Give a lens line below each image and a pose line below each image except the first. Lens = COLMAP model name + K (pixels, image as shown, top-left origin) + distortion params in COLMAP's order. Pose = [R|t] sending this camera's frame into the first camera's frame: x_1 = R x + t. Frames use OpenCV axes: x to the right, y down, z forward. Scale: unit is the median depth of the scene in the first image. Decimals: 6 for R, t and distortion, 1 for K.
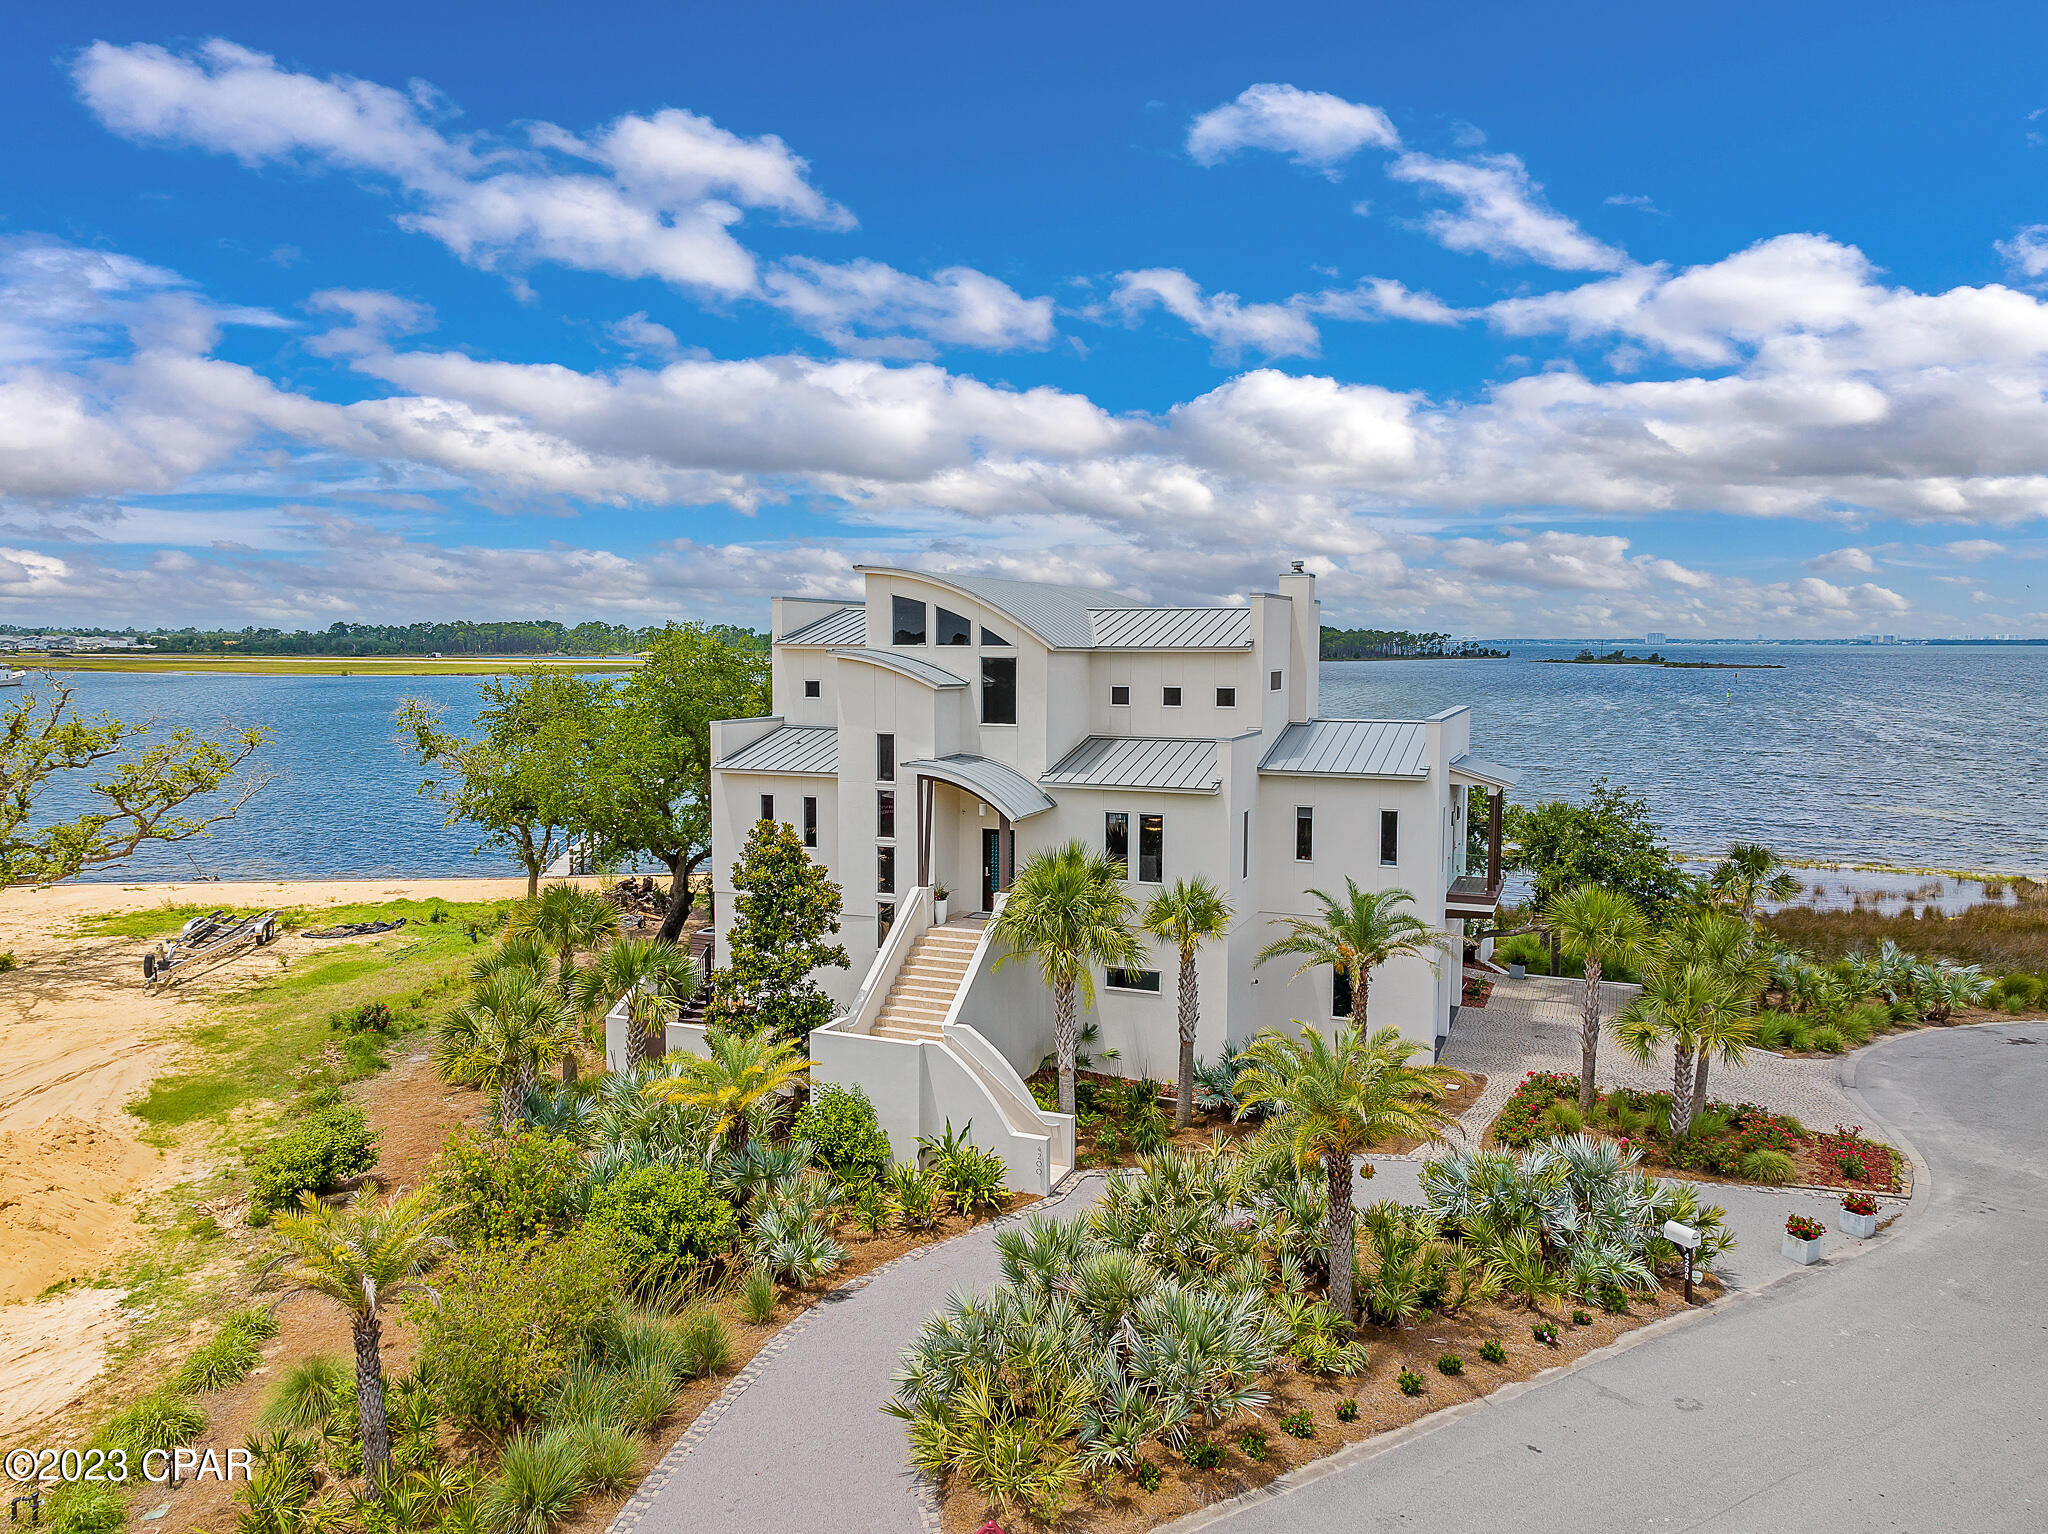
lens RADIAL K [[1429.8, 0, 1020.2], [0, 1429.8, 761.4], [0, 0, 1]] dist [-0.000251, 0.009328]
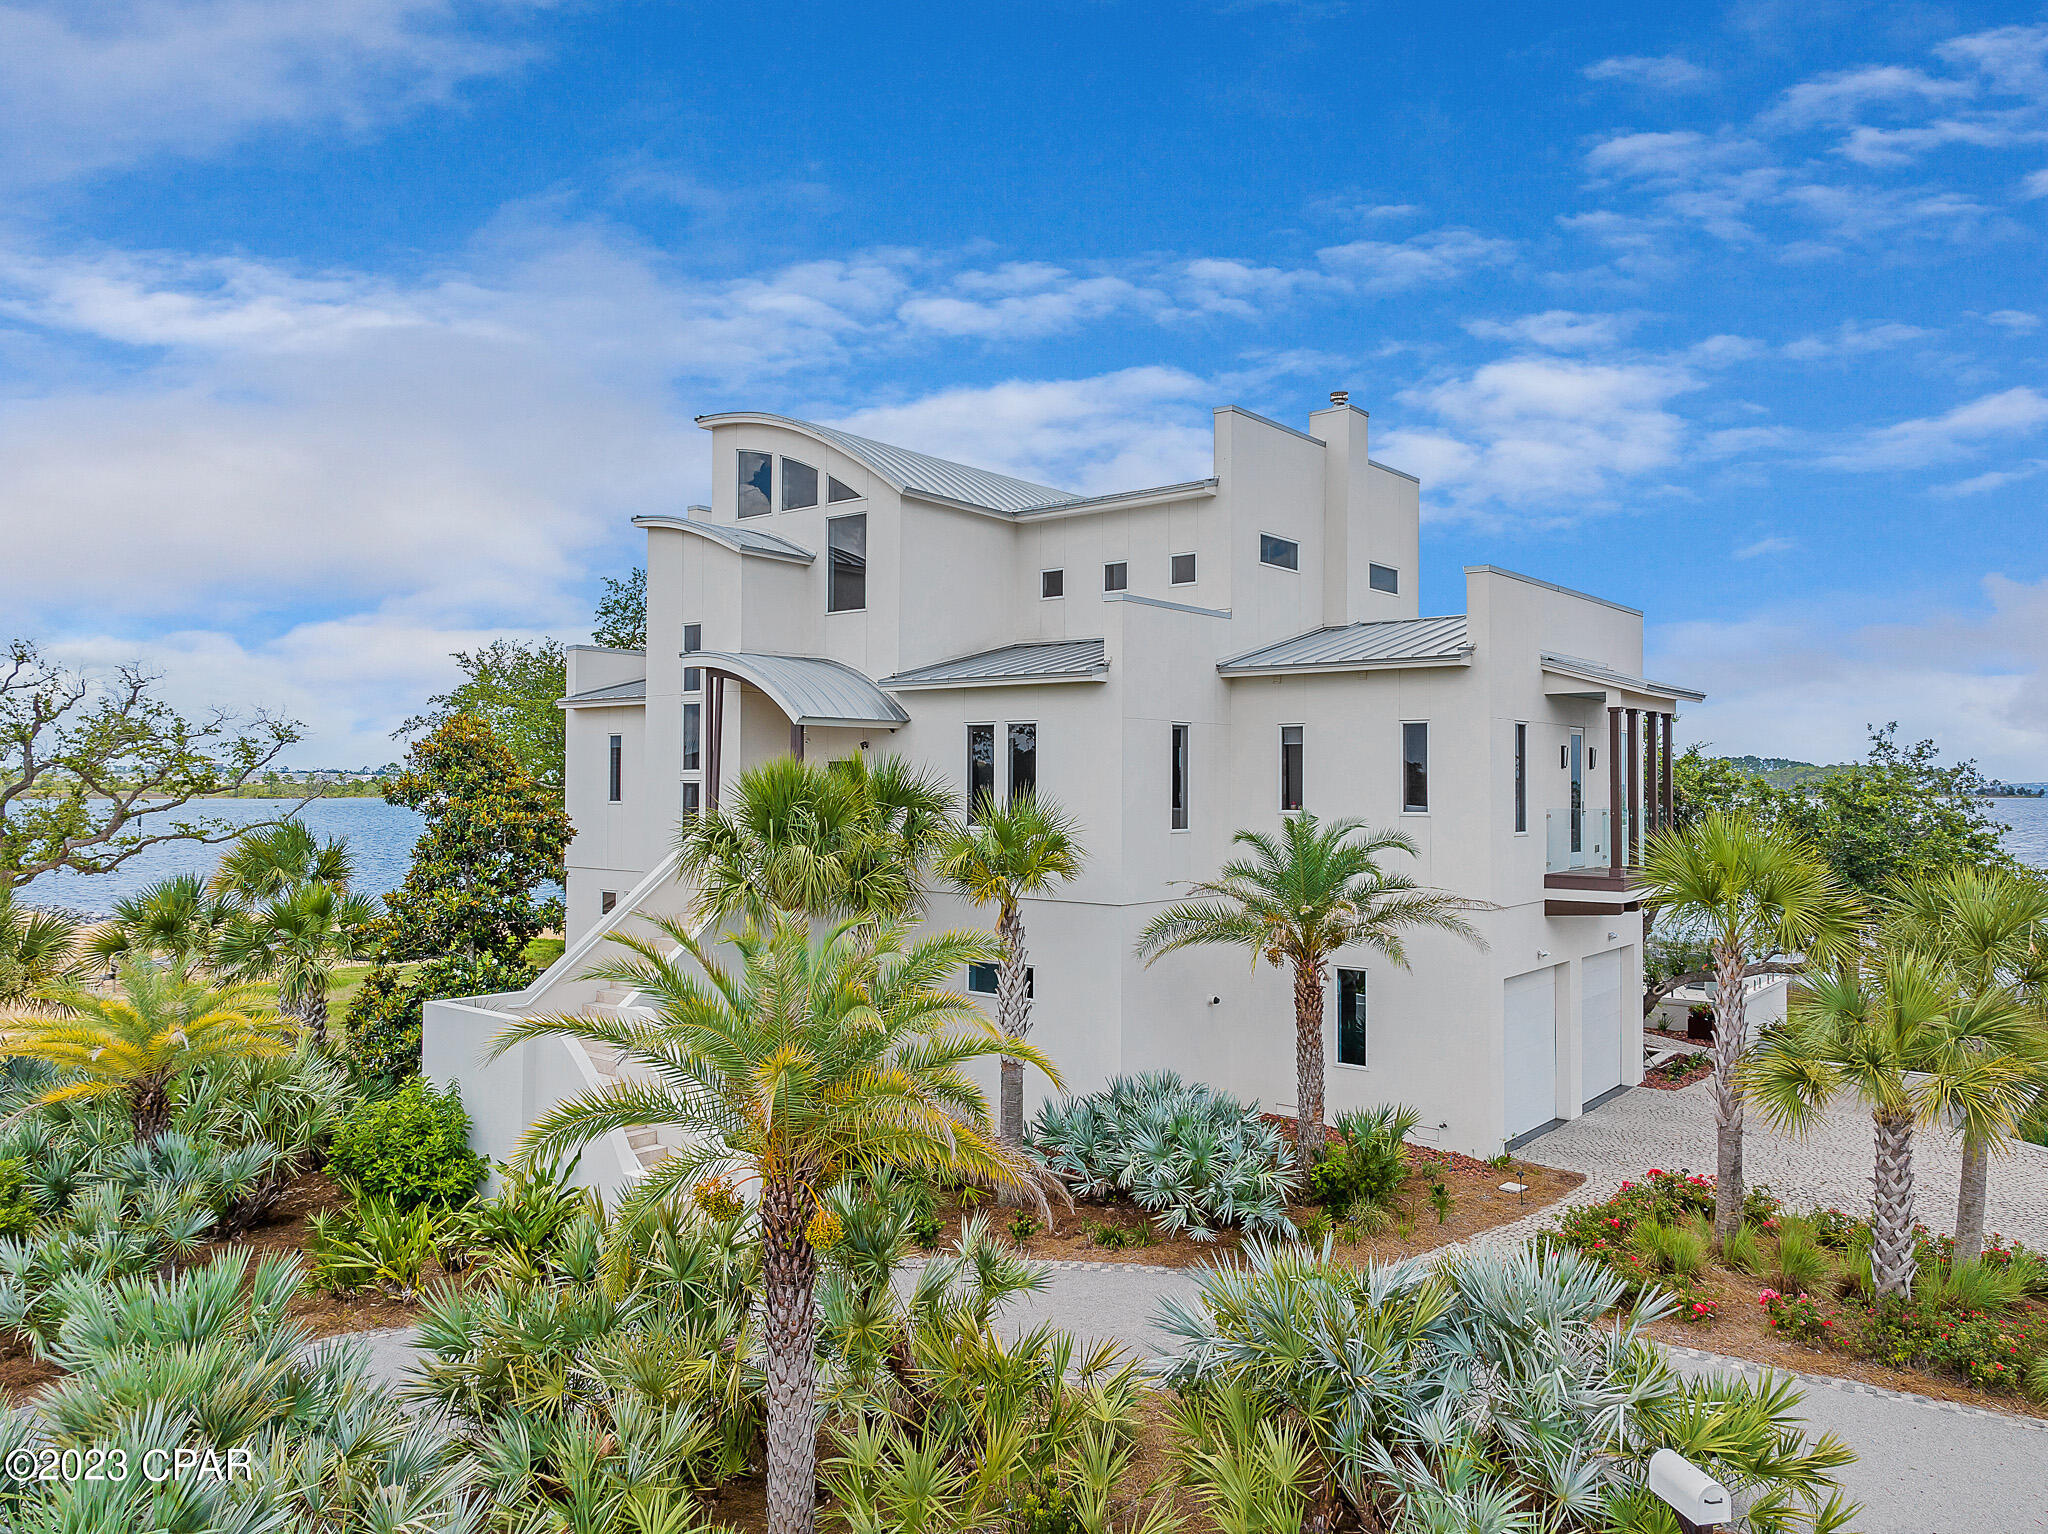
lens RADIAL K [[1429.8, 0, 1016.3], [0, 1429.8, 765.8], [0, 0, 1]] dist [-0.000251, 0.009328]
pose [[0.956850, -0.000921, -0.290581, 0.317680], [-0.029096, 0.994666, -0.098963, 0.138268], [0.289122, 0.103147, 0.951719, 0.429164]]
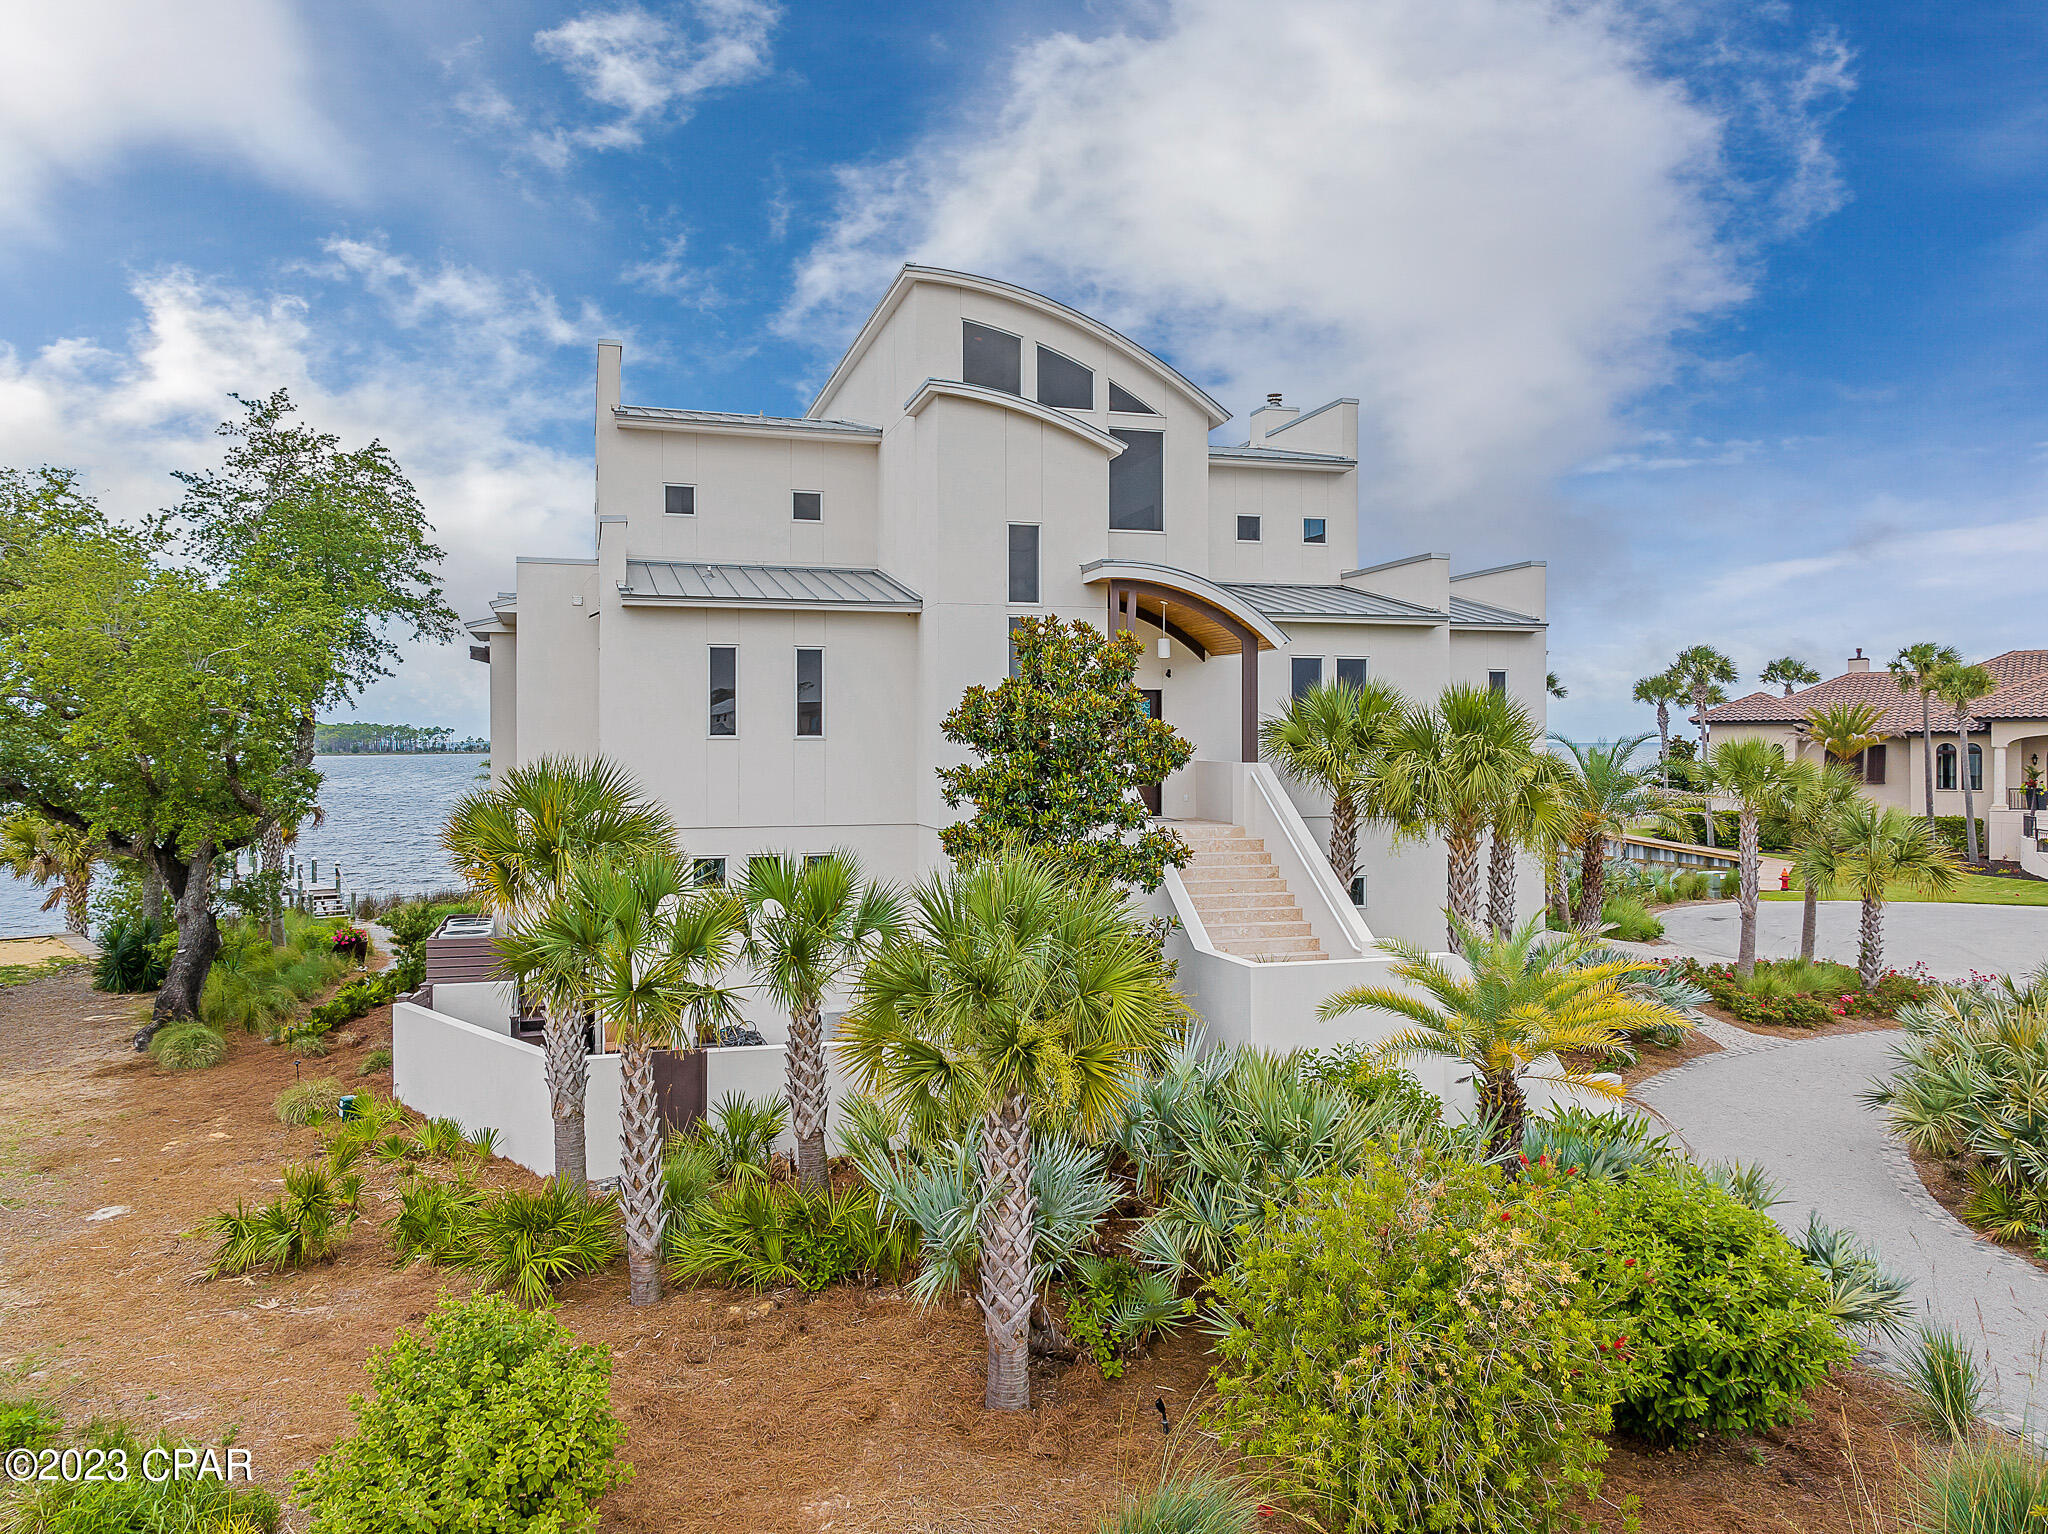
lens RADIAL K [[1429.8, 0, 1021.9], [0, 1429.8, 759.0], [0, 0, 1]] dist [-0.000251, 0.009328]
pose [[0.773566, -0.010548, 0.633628, -0.567002], [0.055928, 0.997096, -0.051681, 0.131927], [-0.631243, 0.075416, 0.771910, 0.622439]]
